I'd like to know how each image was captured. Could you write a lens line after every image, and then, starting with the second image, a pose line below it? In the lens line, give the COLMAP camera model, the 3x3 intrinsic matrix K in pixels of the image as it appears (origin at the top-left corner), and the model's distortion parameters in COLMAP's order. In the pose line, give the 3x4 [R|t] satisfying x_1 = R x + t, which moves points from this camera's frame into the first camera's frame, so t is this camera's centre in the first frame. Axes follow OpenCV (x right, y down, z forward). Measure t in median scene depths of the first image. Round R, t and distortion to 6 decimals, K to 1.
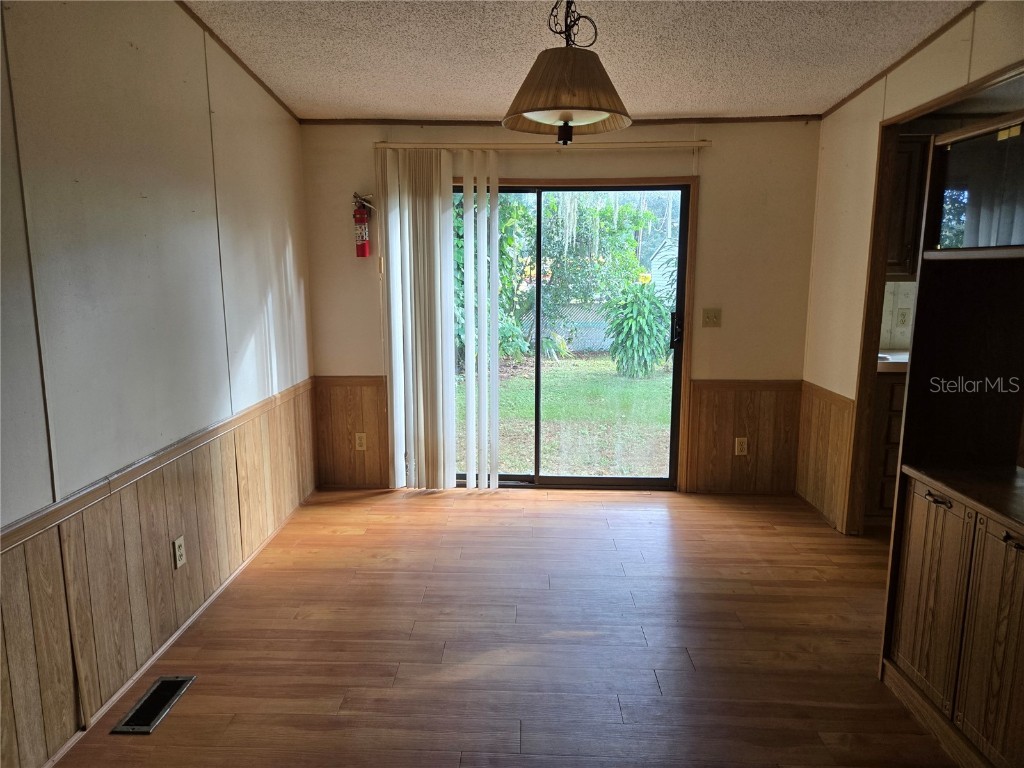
lens RADIAL K [[684.4, 0, 510.2], [0, 684.4, 382.8], [0, 0, 1]] dist [0.027195, -0.012042]
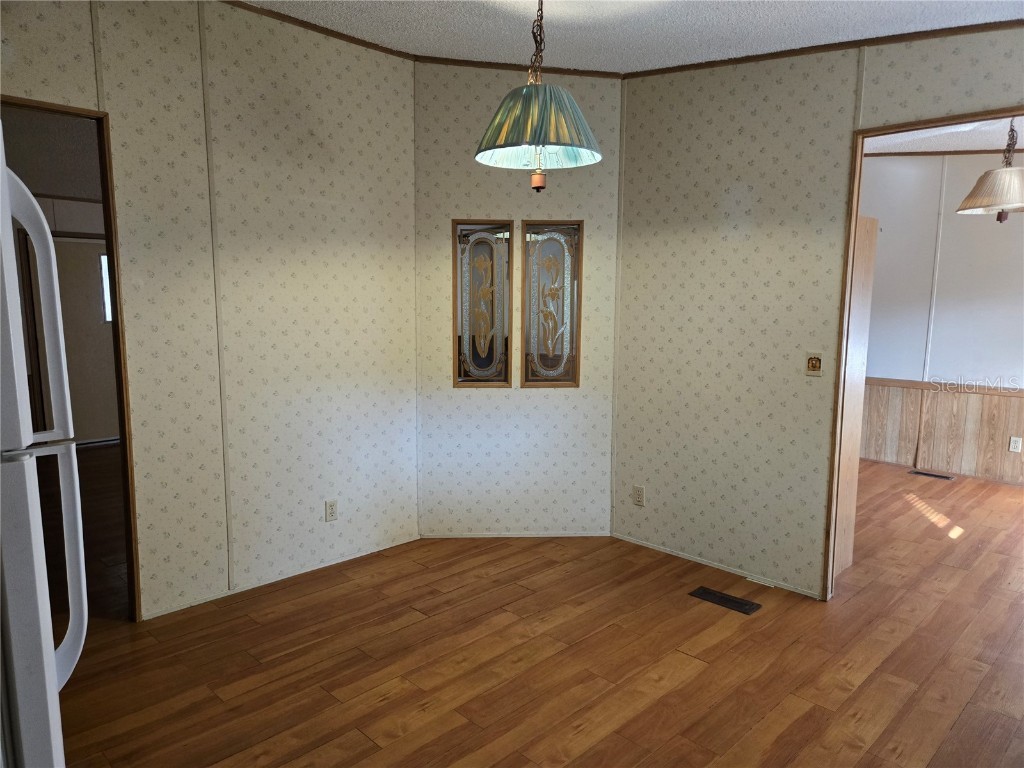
lens RADIAL K [[684.4, 0, 505.7], [0, 684.4, 392.7], [0, 0, 1]] dist [0.027195, -0.012042]
pose [[-0.686072, 0.098819, -0.720791, 1.153792], [-0.118555, 0.962305, 0.244774, -0.122691], [0.717809, 0.253386, -0.648495, 0.727503]]
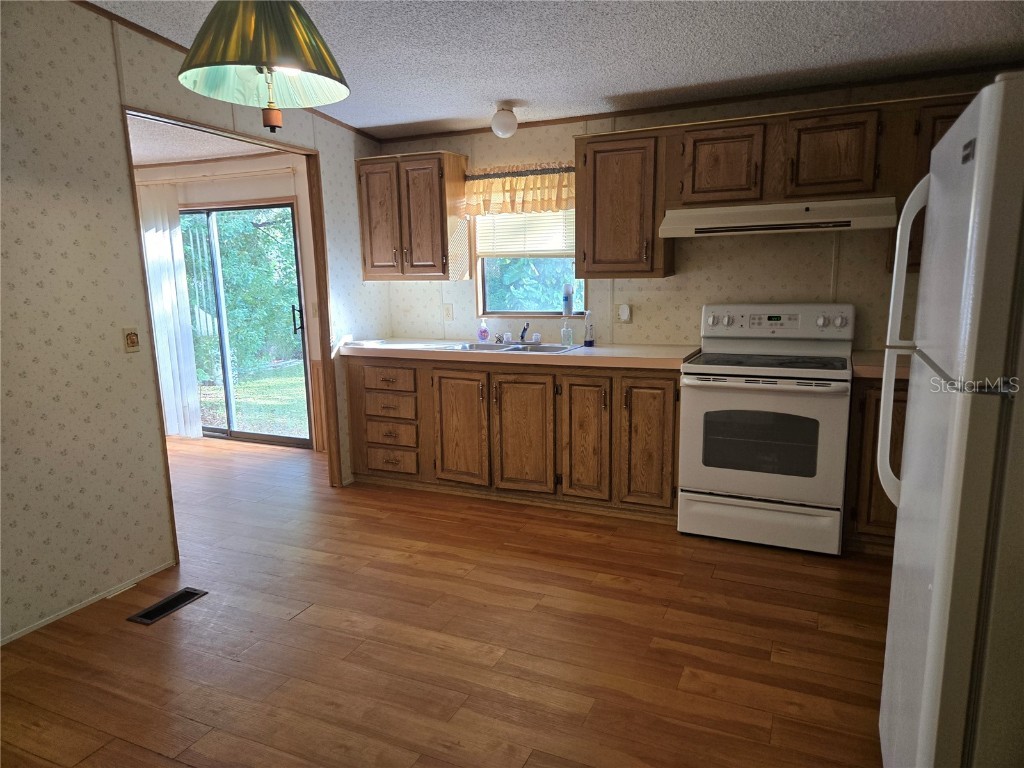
lens RADIAL K [[684.4, 0, 505.2], [0, 684.4, 386.0], [0, 0, 1]] dist [0.027195, -0.012042]
pose [[0.921361, 0.047543, -0.385789, 1.035440], [-0.041015, 0.998842, 0.025138, -0.002284], [0.386537, -0.007338, 0.922245, -0.000691]]
